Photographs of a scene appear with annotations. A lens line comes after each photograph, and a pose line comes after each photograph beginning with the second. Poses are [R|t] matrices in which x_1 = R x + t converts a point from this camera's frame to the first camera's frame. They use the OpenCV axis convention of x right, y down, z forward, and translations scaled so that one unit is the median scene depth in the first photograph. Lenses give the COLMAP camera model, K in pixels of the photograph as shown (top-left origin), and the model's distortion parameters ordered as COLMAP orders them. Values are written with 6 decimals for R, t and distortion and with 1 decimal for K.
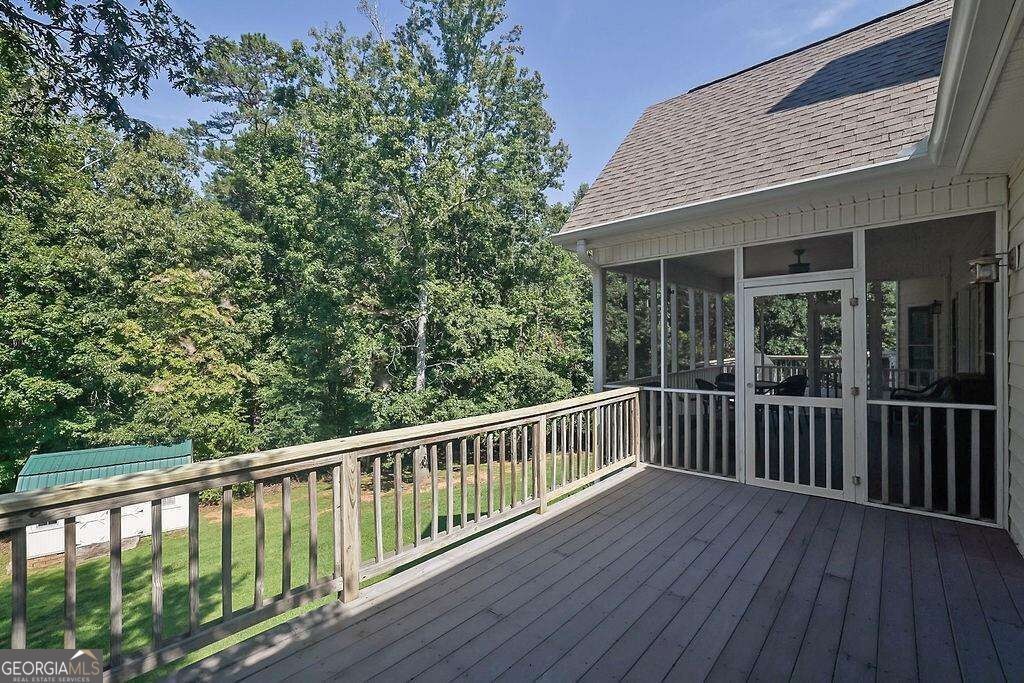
lens RADIAL K [[444.7, 0, 515.6], [0, 444.7, 329.0], [0, 0, 1]] dist [-0.034691, 0.000409]
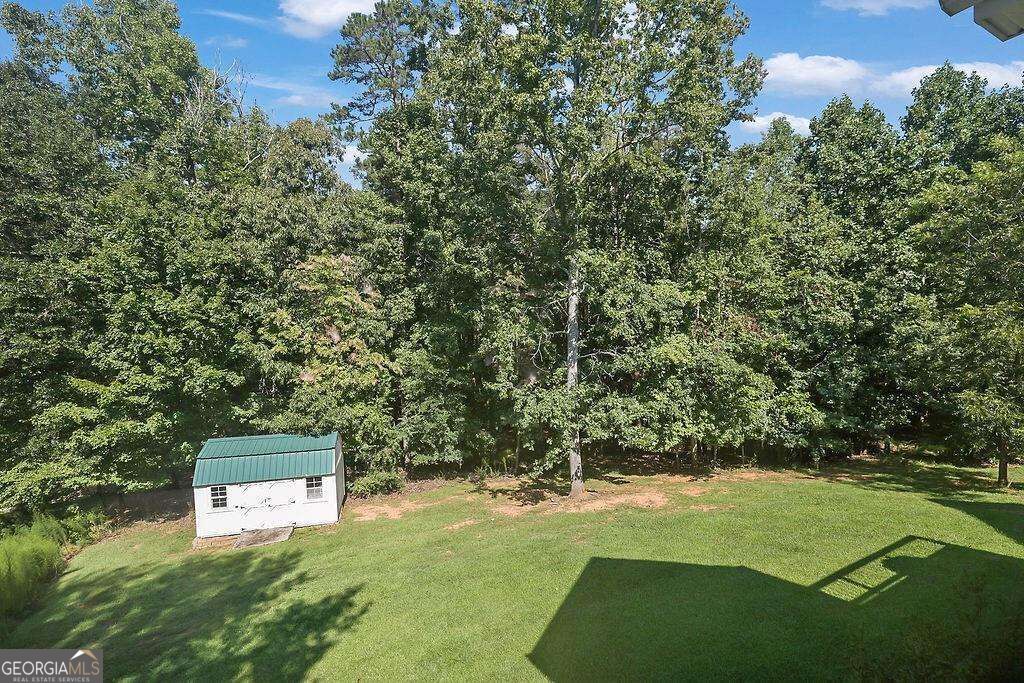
lens RADIAL K [[444.7, 0, 515.6], [0, 444.7, 329.0], [0, 0, 1]] dist [-0.034691, 0.000409]
pose [[0.940307, -0.011255, -0.340141, -0.032153], [0.022572, 0.999315, 0.029331, 0.006228], [0.339577, -0.035257, 0.939917, 0.192296]]
